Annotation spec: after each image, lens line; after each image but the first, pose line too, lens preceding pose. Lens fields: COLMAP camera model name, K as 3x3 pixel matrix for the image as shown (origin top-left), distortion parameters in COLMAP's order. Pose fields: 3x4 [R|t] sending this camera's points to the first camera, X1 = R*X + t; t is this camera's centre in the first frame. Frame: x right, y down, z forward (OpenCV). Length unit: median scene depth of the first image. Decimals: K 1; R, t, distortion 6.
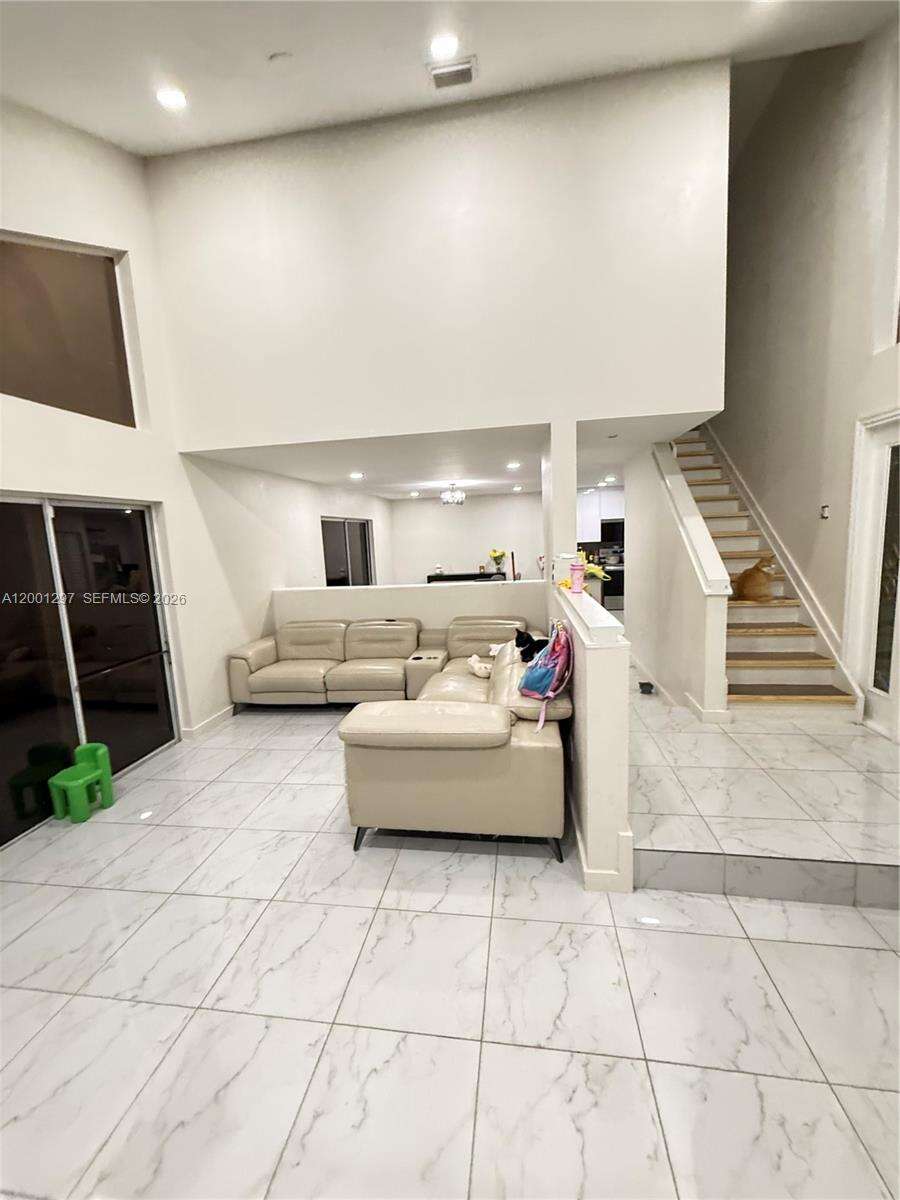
lens RADIAL K [[478.4, 0, 449.4], [0, 478.4, 599.1], [0, 0, 1]] dist [0.001332, -0.000727]
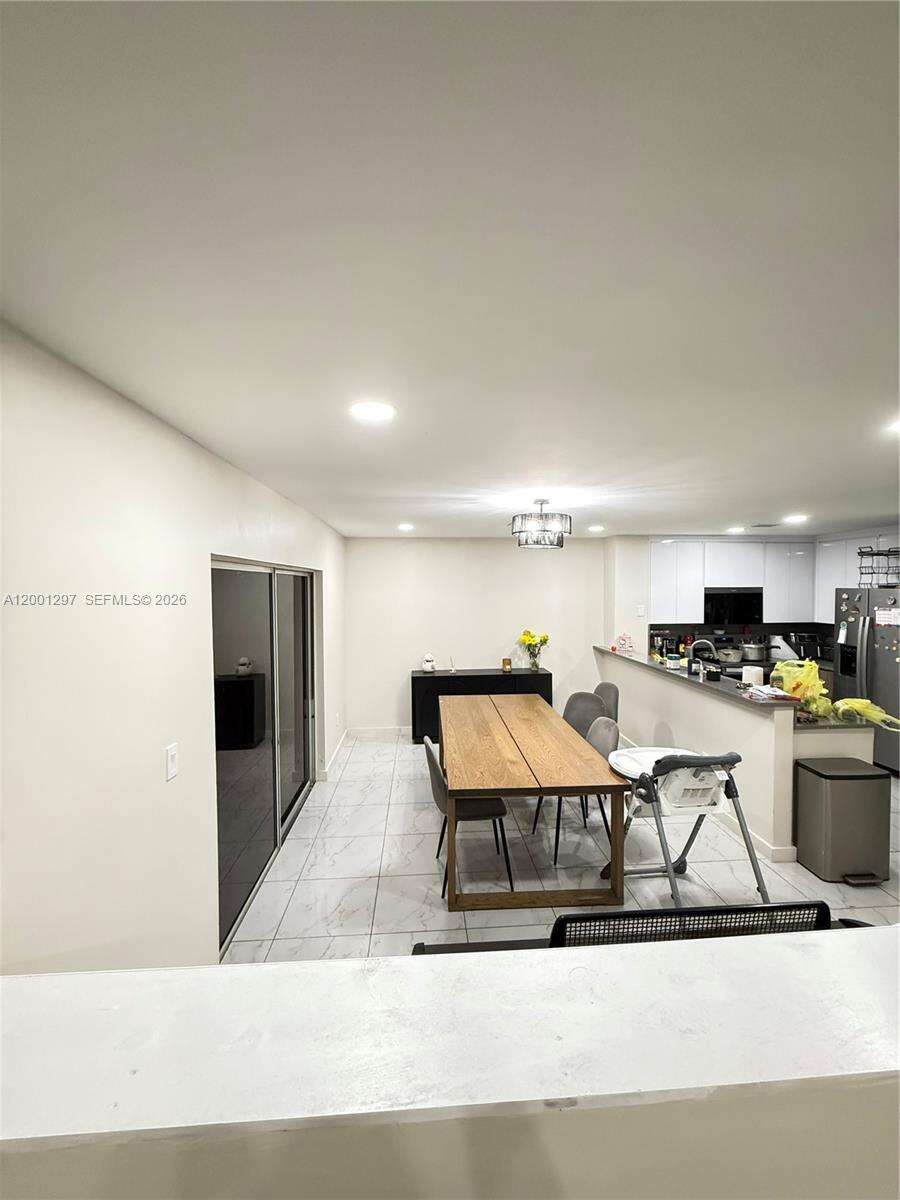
lens RADIAL K [[478.4, 0, 452.3], [0, 478.4, 599.4], [0, 0, 1]] dist [0.001332, -0.000727]
pose [[0.974982, 0.032203, 0.219940, -0.341401], [-0.007564, 0.993684, -0.111962, -0.207398], [-0.222156, 0.107497, 0.969067, 1.236425]]
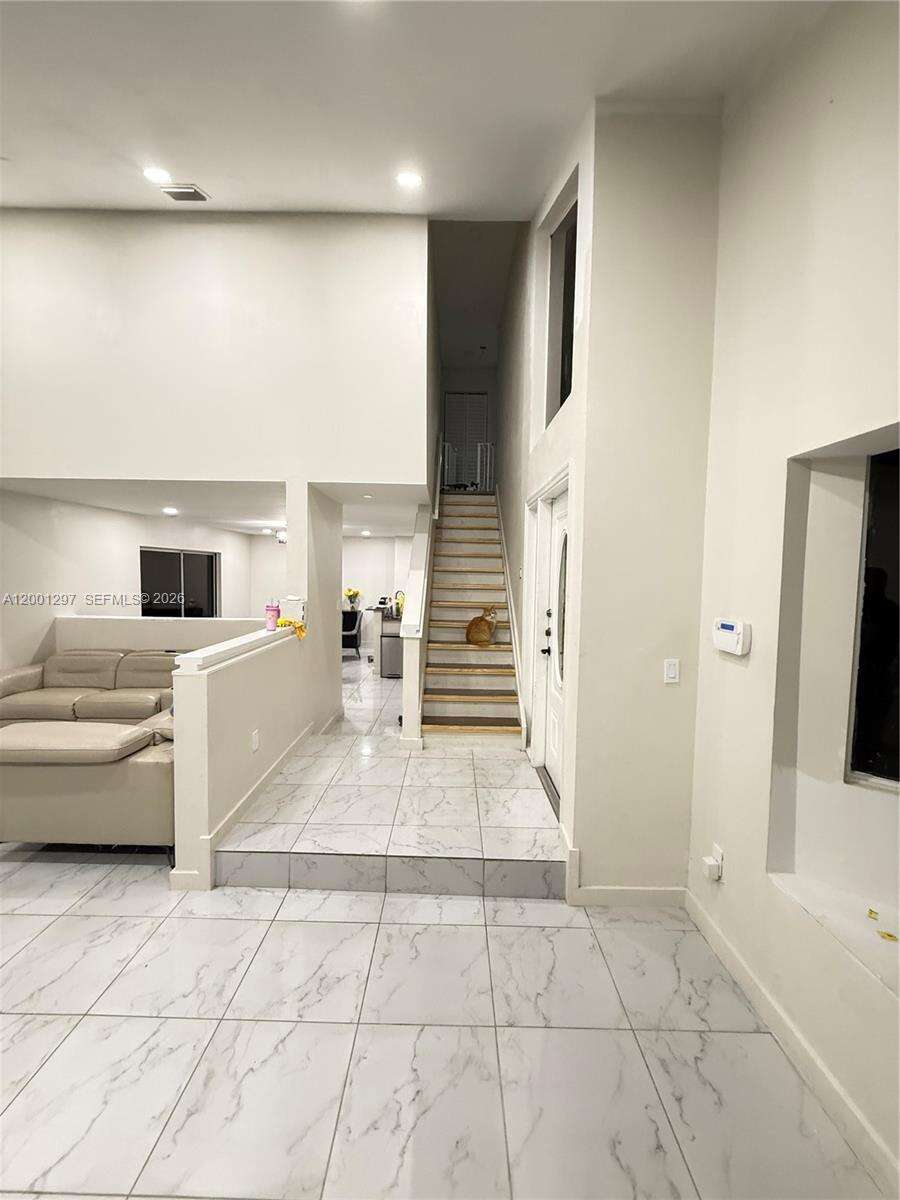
lens RADIAL K [[478.4, 0, 450.5], [0, 478.4, 599.2], [0, 0, 1]] dist [0.001332, -0.000727]
pose [[0.987664, 0.052445, 0.147542, 0.435881], [-0.040501, 0.995741, -0.082828, -0.008889], [-0.151257, 0.075831, 0.985582, -0.165161]]
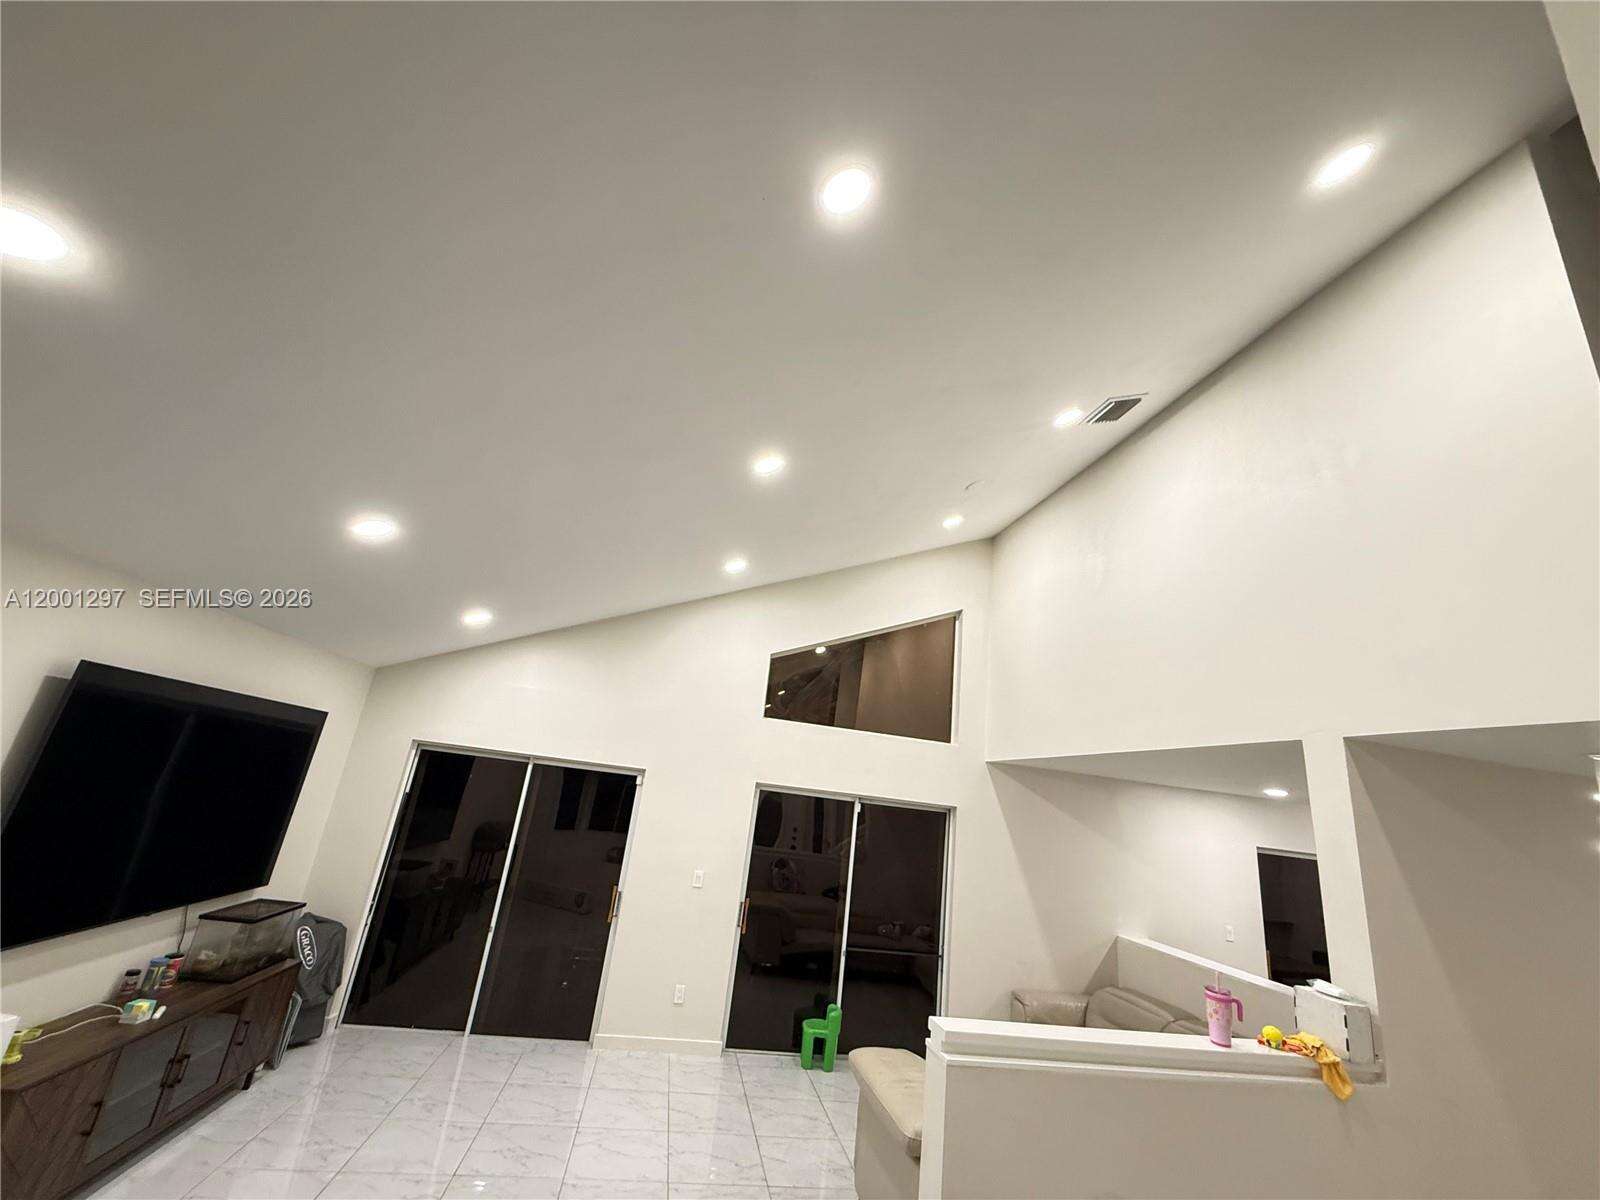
lens RADIAL K [[637.8, 0, 800.3], [0, 637.8, 600.3], [0, 0, 1]] dist [0.001332, -0.000727]
pose [[0.324812, -0.199661, -0.924463, 0.770262], [-0.256731, 0.922148, -0.289364, -0.128330], [0.910267, 0.331327, 0.248266, 0.149673]]
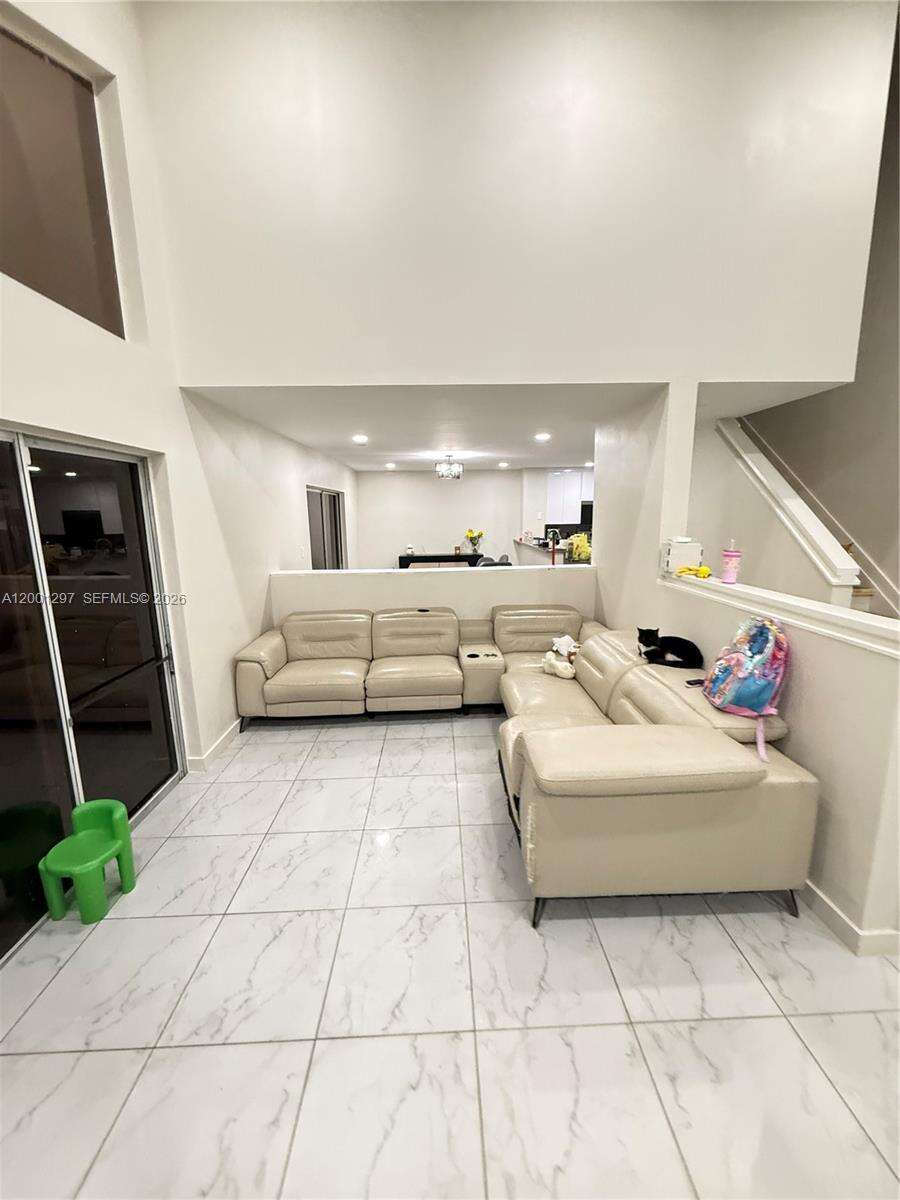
lens RADIAL K [[478.4, 0, 450.6], [0, 478.4, 599.6], [0, 0, 1]] dist [0.001332, -0.000727]
pose [[0.983521, -0.003532, 0.180758, -0.315839], [-0.004184, 0.999097, 0.042288, -0.015232], [-0.180744, -0.042347, 0.982618, 0.208598]]
